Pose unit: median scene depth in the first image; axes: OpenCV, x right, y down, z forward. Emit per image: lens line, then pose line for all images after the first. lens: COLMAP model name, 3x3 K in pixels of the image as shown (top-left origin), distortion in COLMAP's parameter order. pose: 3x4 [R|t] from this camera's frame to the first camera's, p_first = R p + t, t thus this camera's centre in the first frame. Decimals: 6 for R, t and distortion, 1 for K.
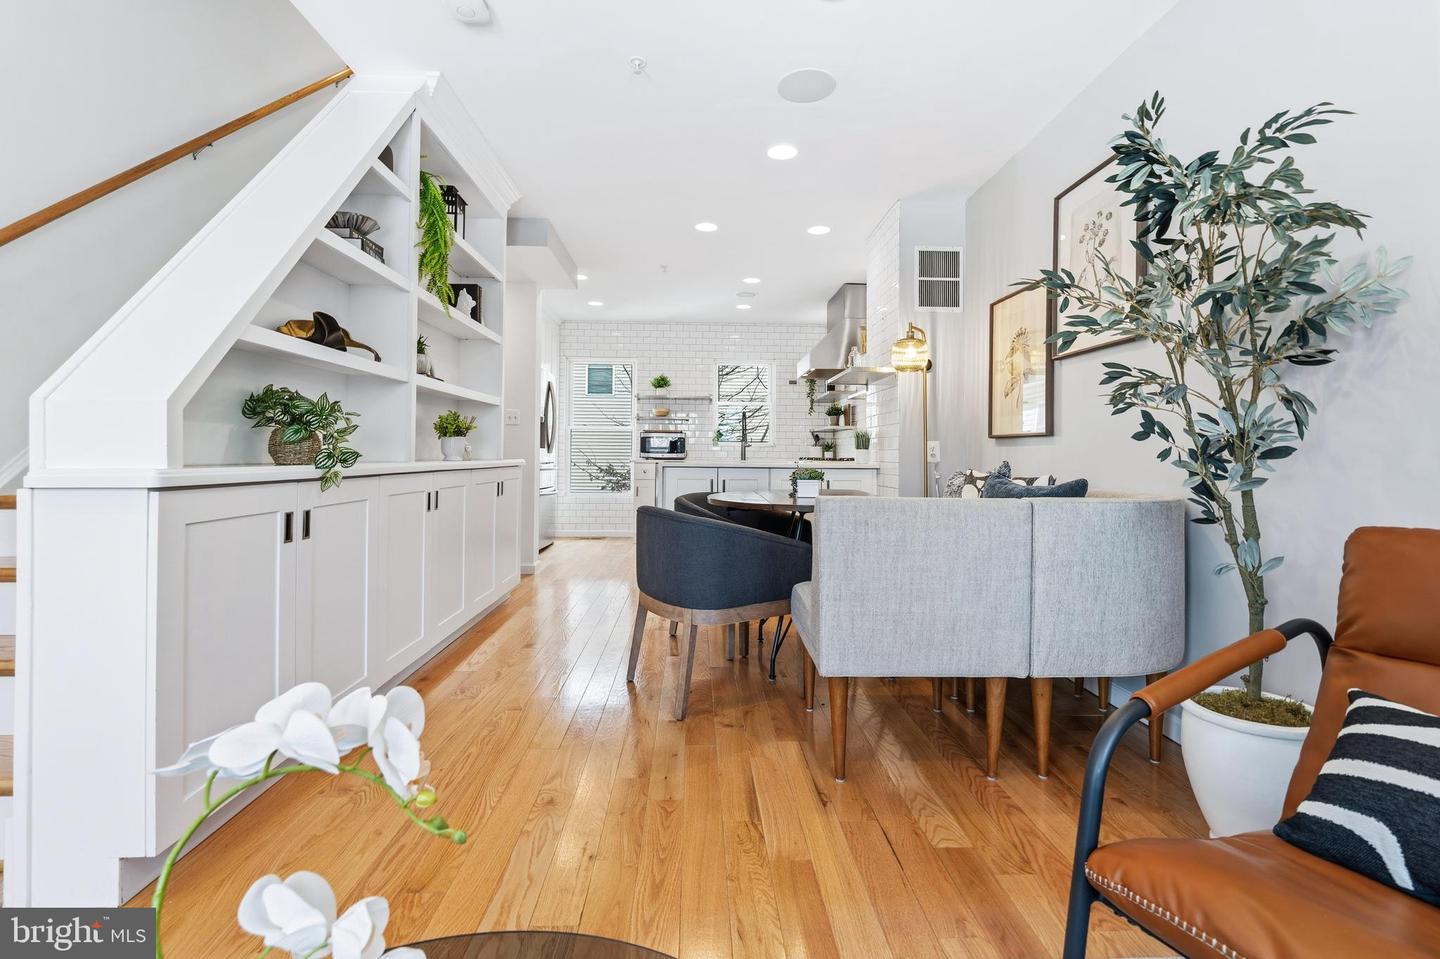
lens RADIAL K [[643.9, 0, 695.5], [0, 643.9, 448.0], [0, 0, 1]] dist [-0.004366, 0.000606]
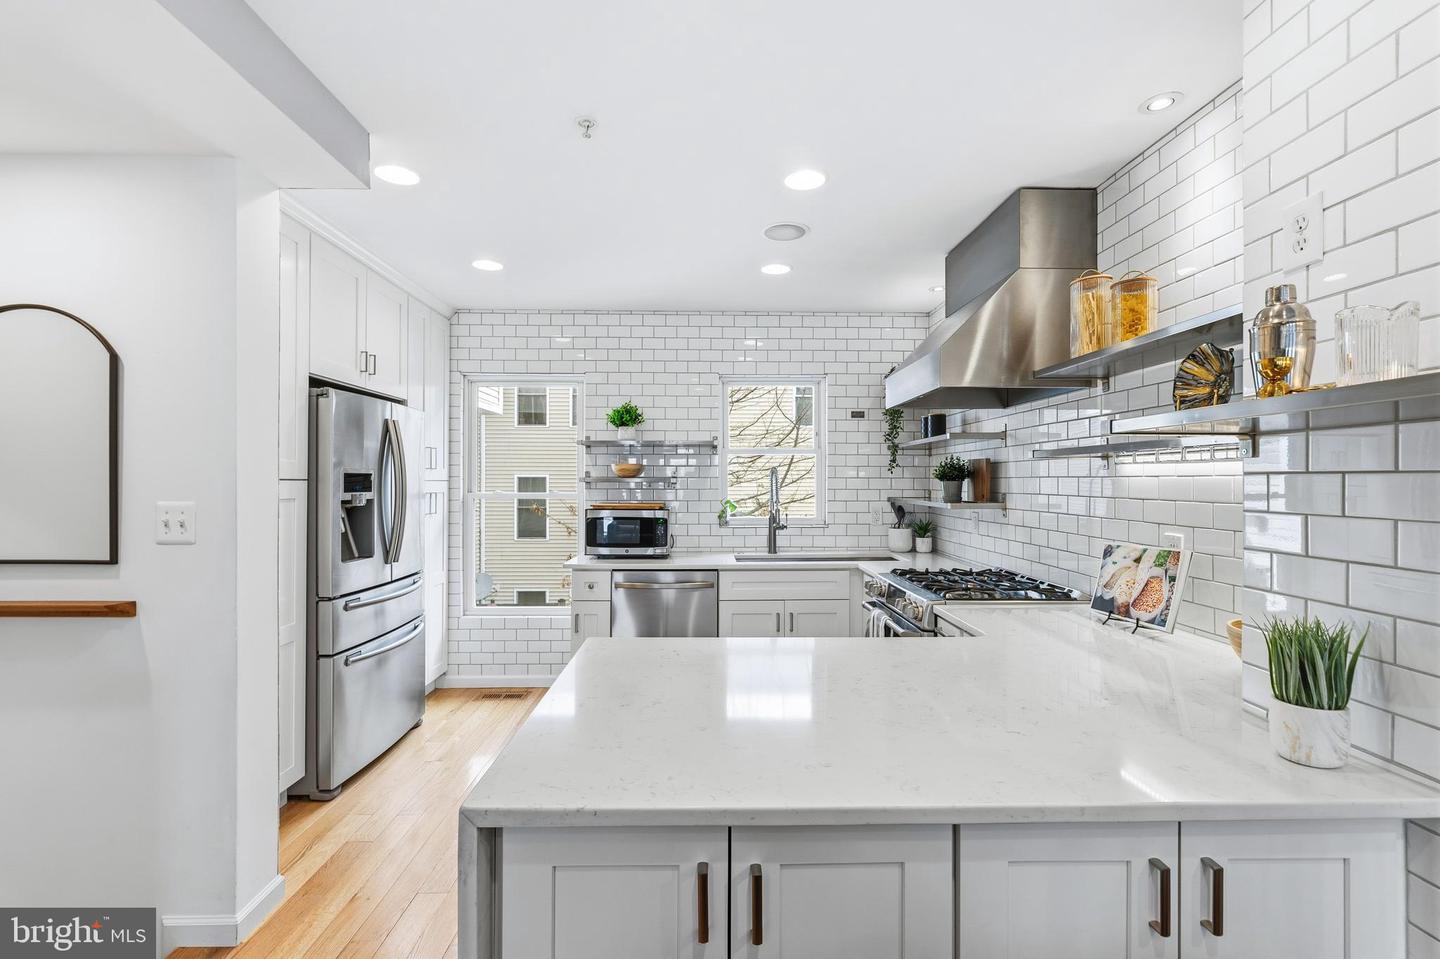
lens RADIAL K [[643.9, 0, 710.2], [0, 643.9, 476.8], [0, 0, 1]] dist [-0.004366, 0.000606]
pose [[0.999951, -0.008027, 0.005732, 0.016644], [0.008000, 0.999957, 0.004695, -0.051395], [-0.005770, -0.004649, 0.999973, 0.436739]]
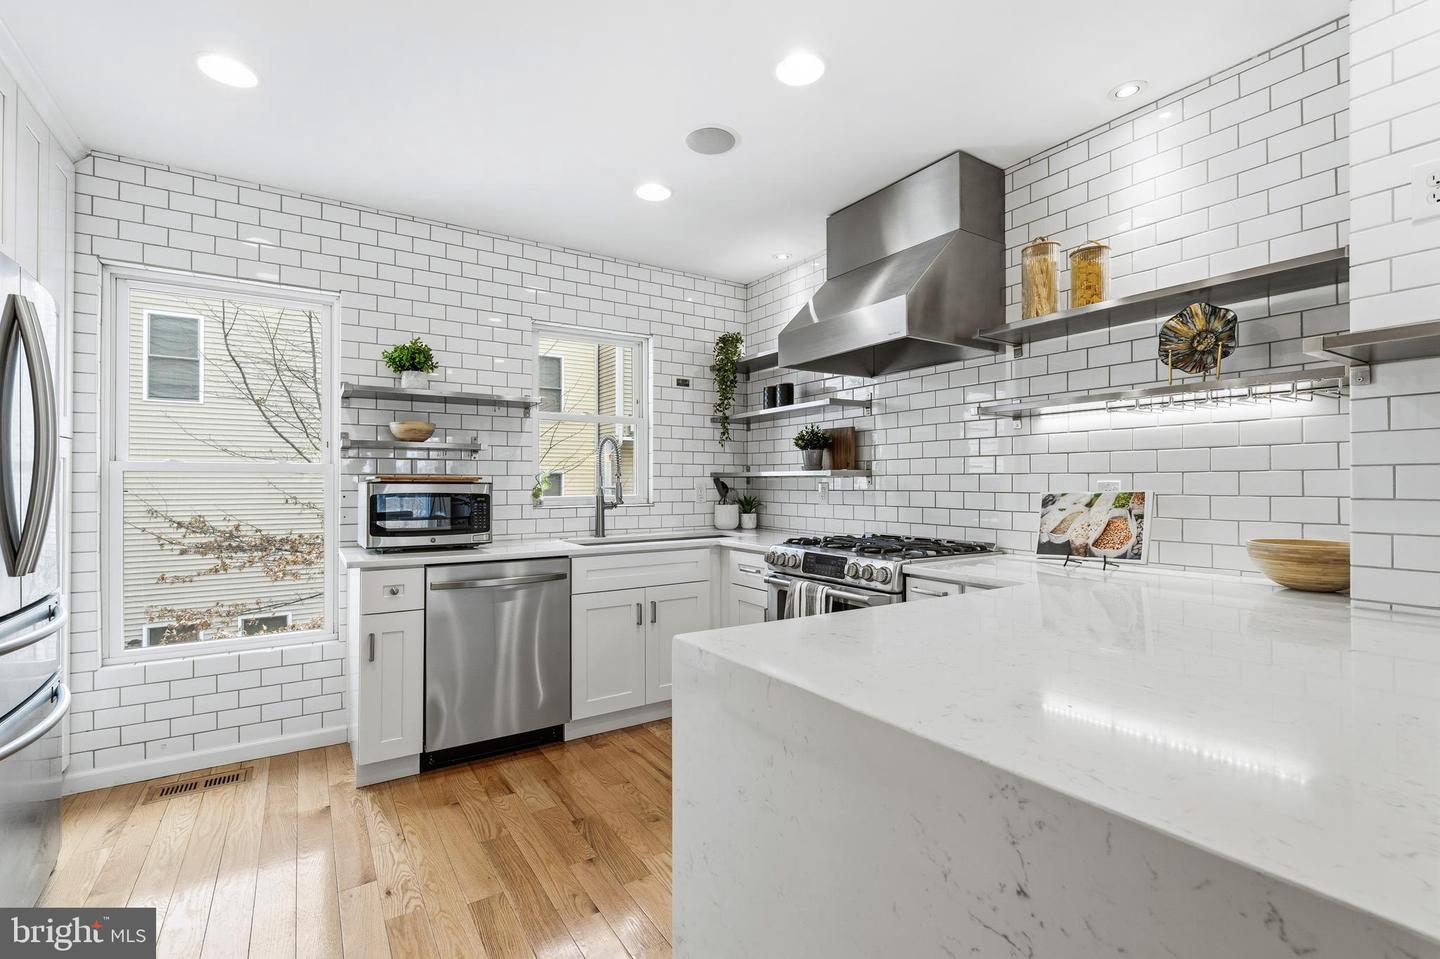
lens RADIAL K [[643.9, 0, 716.3], [0, 643.9, 477.0], [0, 0, 1]] dist [-0.004366, 0.000606]
pose [[0.843493, -0.003740, 0.537128, -0.111228], [0.002432, 0.999992, 0.003145, -0.026933], [-0.537135, -0.001346, 0.843495, 0.551714]]
